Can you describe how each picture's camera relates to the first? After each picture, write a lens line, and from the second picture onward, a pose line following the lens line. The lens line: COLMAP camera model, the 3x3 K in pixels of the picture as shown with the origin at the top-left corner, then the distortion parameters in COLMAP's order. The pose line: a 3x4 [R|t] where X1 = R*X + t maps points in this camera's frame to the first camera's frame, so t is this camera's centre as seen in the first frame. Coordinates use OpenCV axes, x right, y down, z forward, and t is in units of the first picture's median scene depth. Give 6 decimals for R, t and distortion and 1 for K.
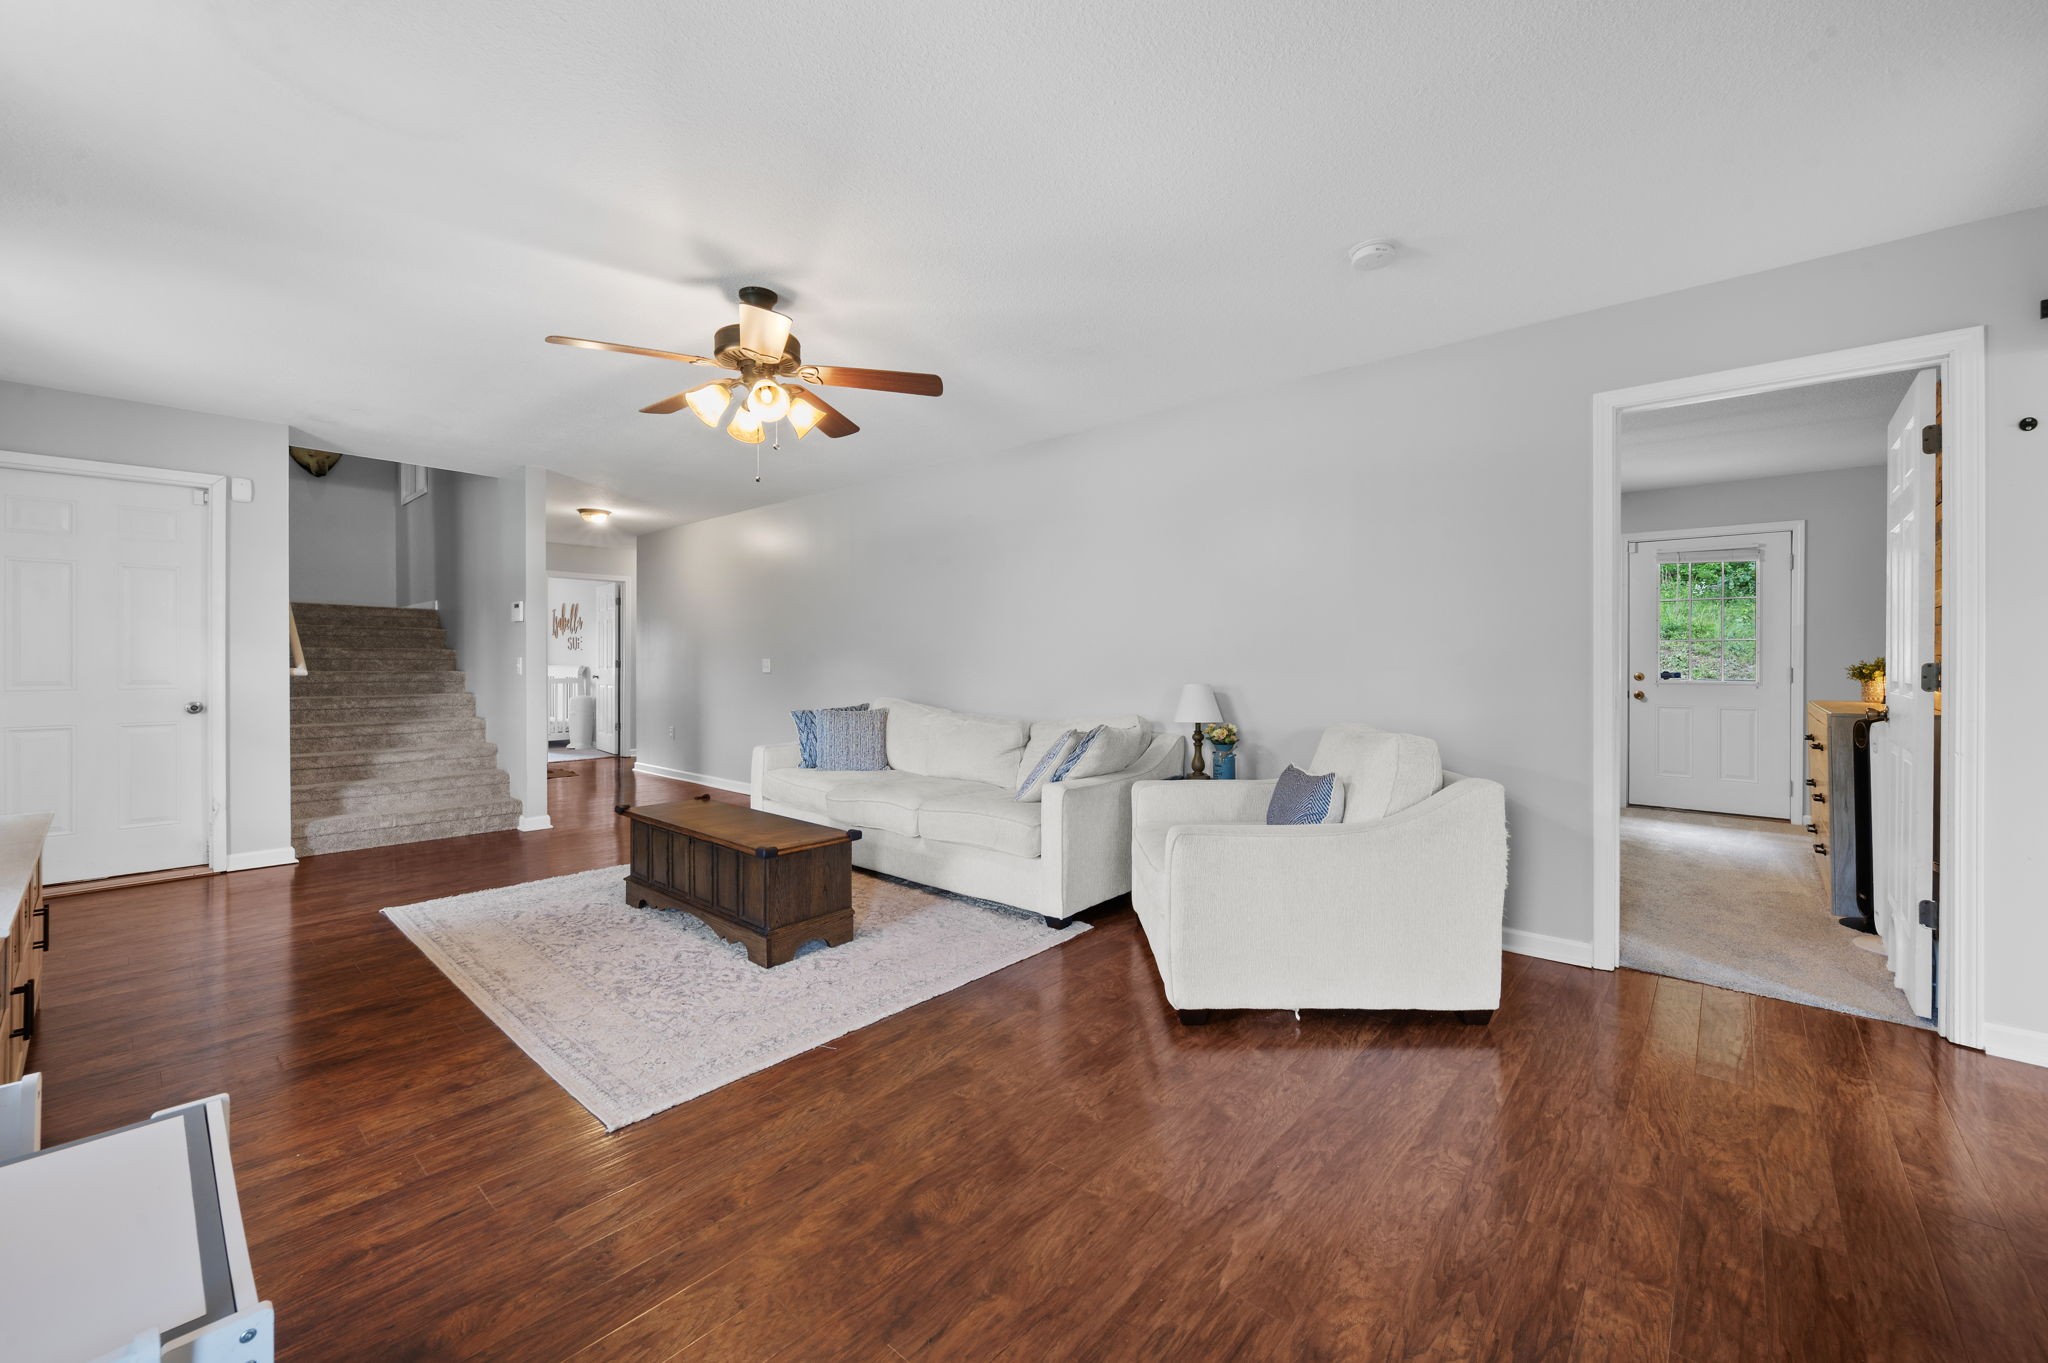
lens RADIAL K [[807.2, 0, 1028.7], [0, 807.2, 663.8], [0, 0, 1]] dist [-0.002834, 0.000091]
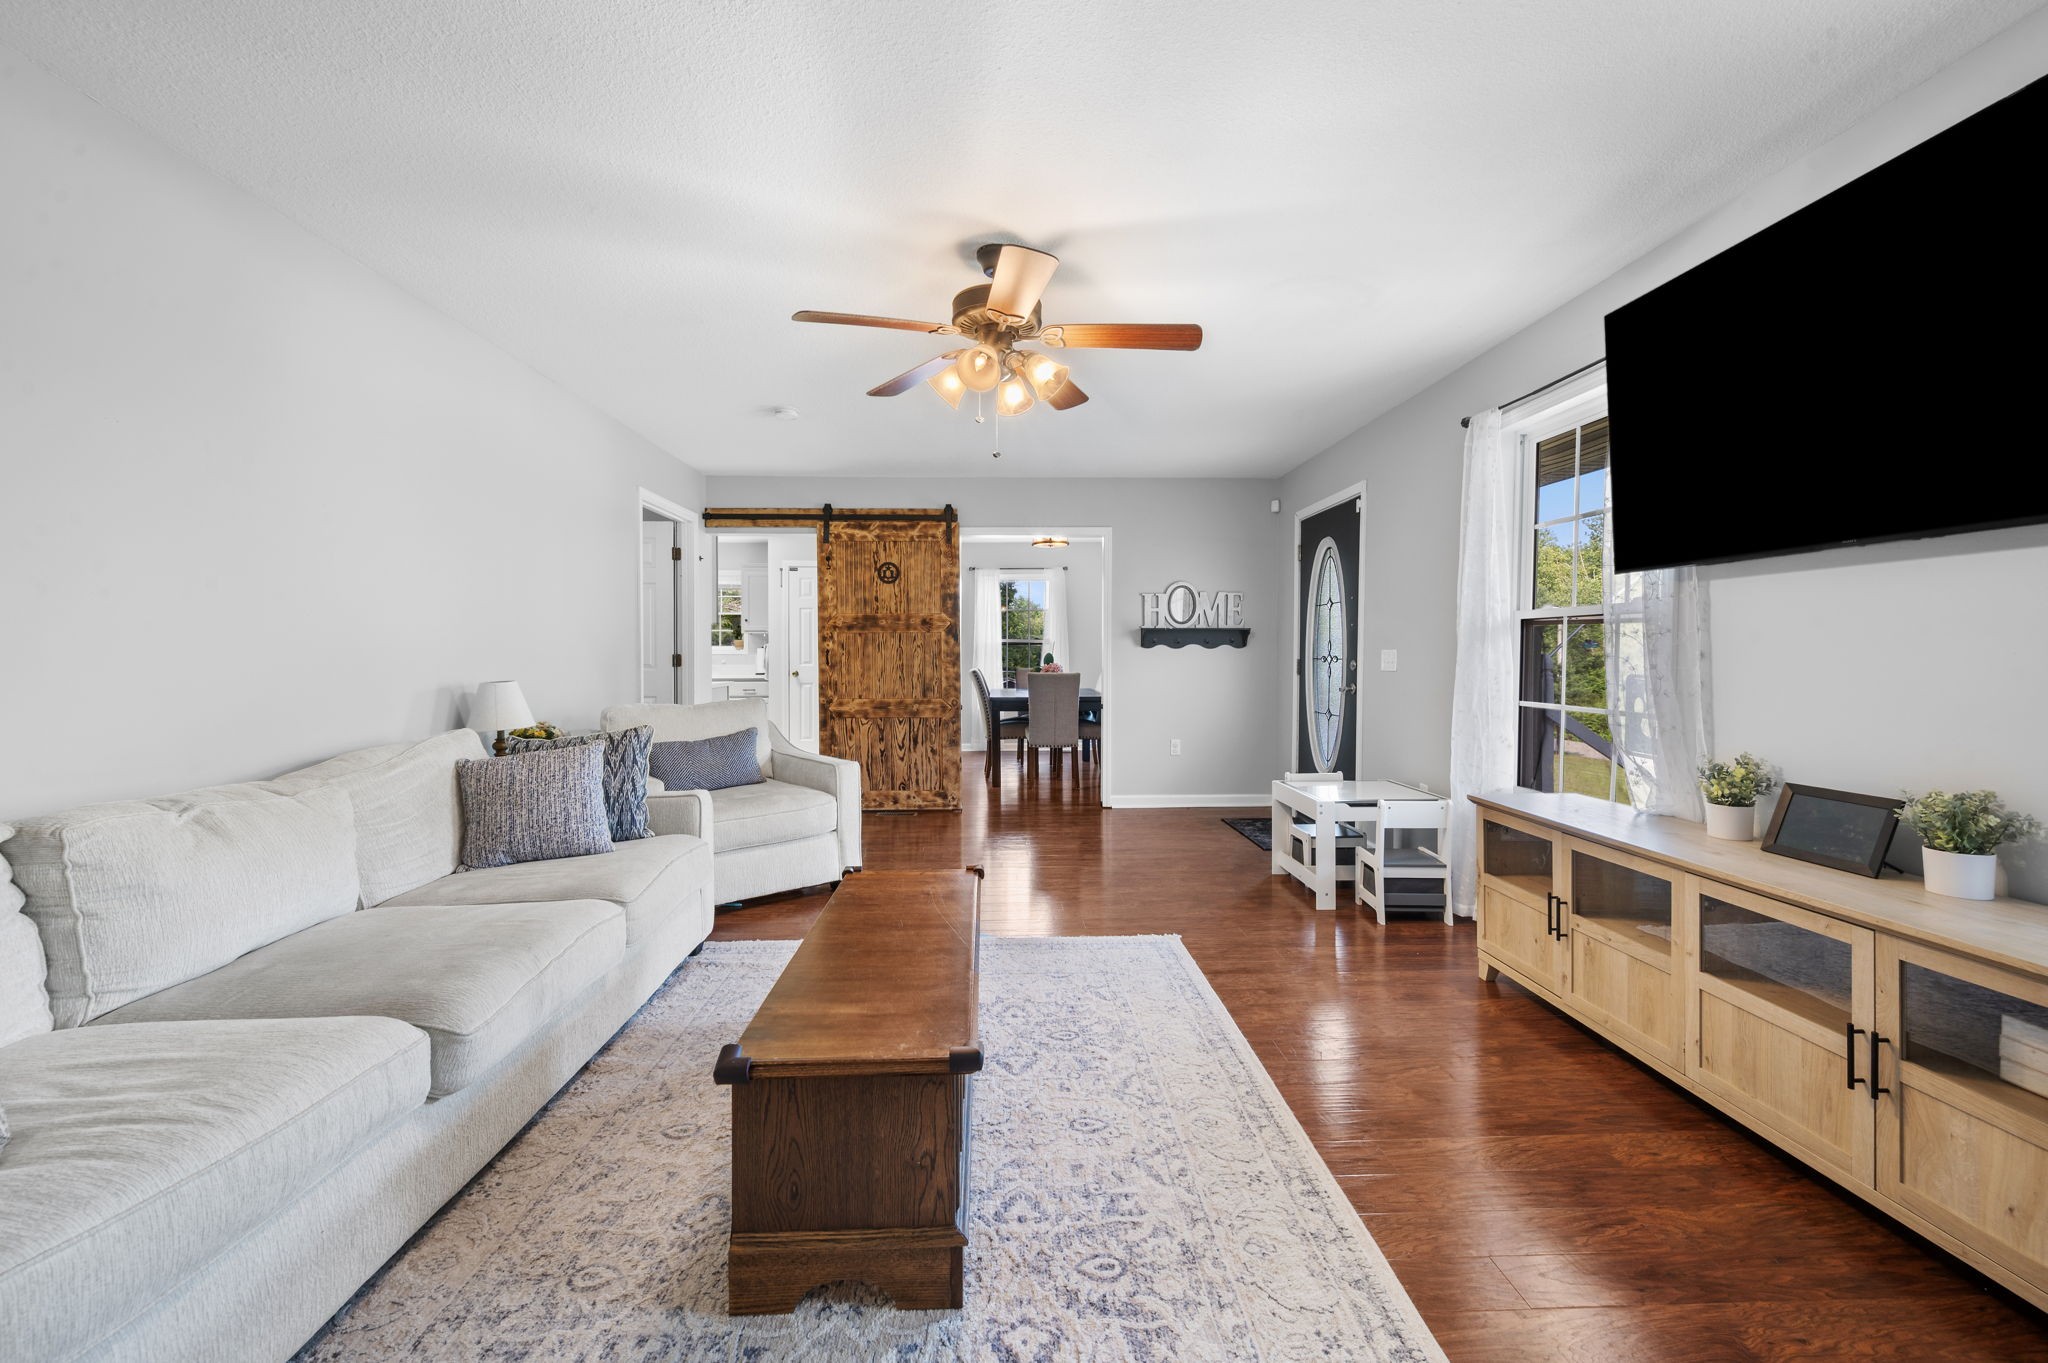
lens RADIAL K [[807.2, 0, 1014.5], [0, 807.2, 668.3], [0, 0, 1]] dist [-0.002834, 0.000091]
pose [[-0.673803, -0.009974, 0.738844, -0.861960], [0.004854, 0.999828, 0.017924, 0.000428], [-0.738895, 0.015664, -0.673638, 1.346925]]
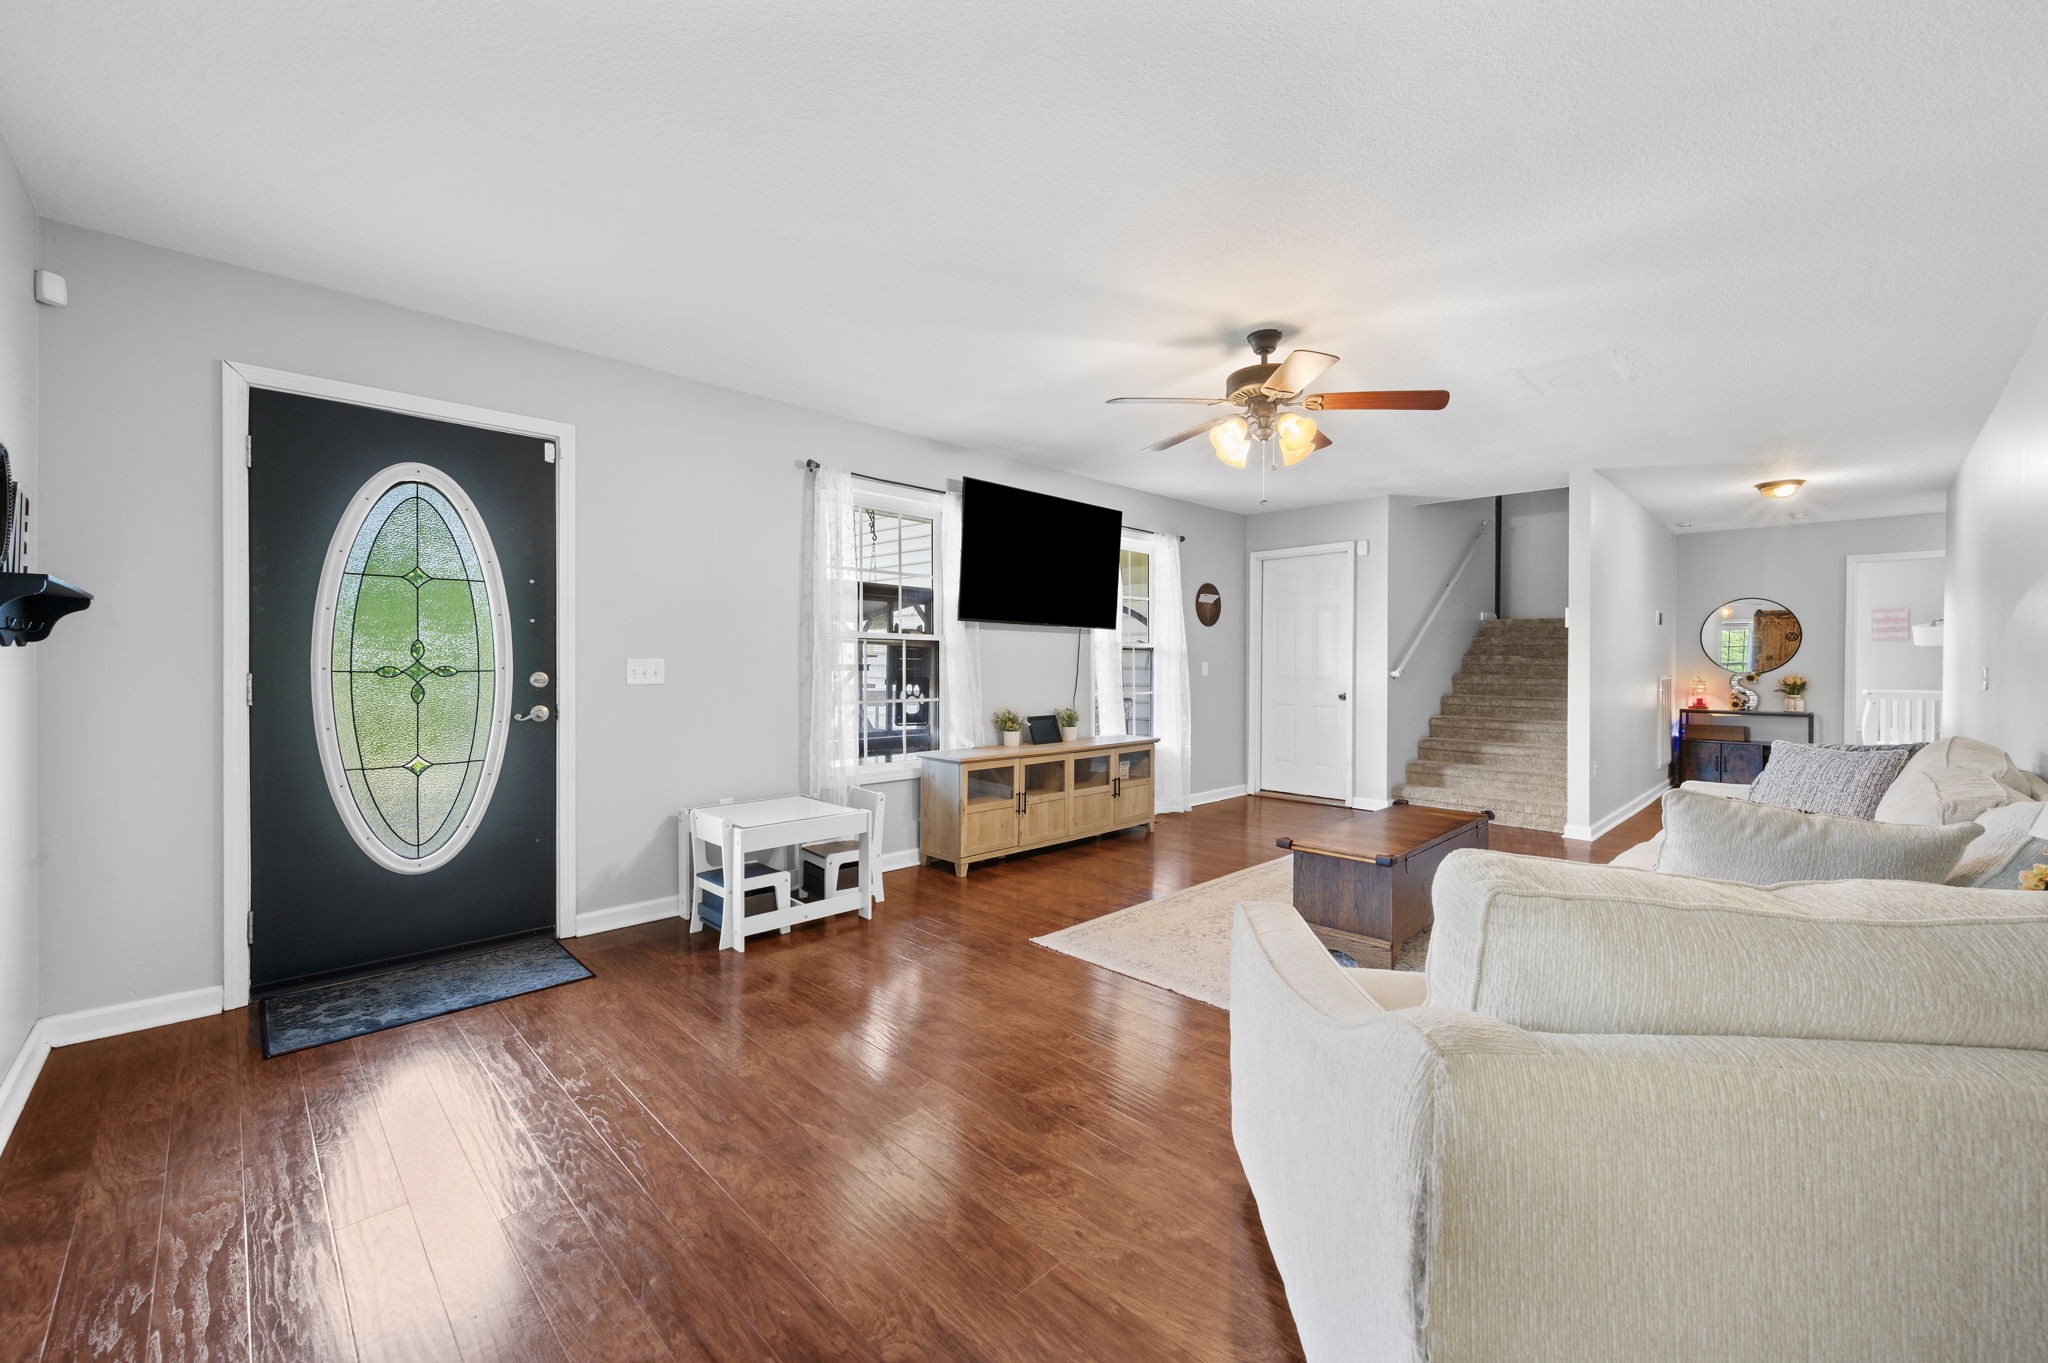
lens RADIAL K [[807.2, 0, 1017.9], [0, 807.2, 669.9], [0, 0, 1]] dist [-0.002834, 0.000091]
pose [[-0.070732, 0.008177, -0.997462, 0.672293], [-0.010598, 0.999904, 0.008948, -0.002989], [0.997439, 0.011204, -0.070639, 0.622560]]
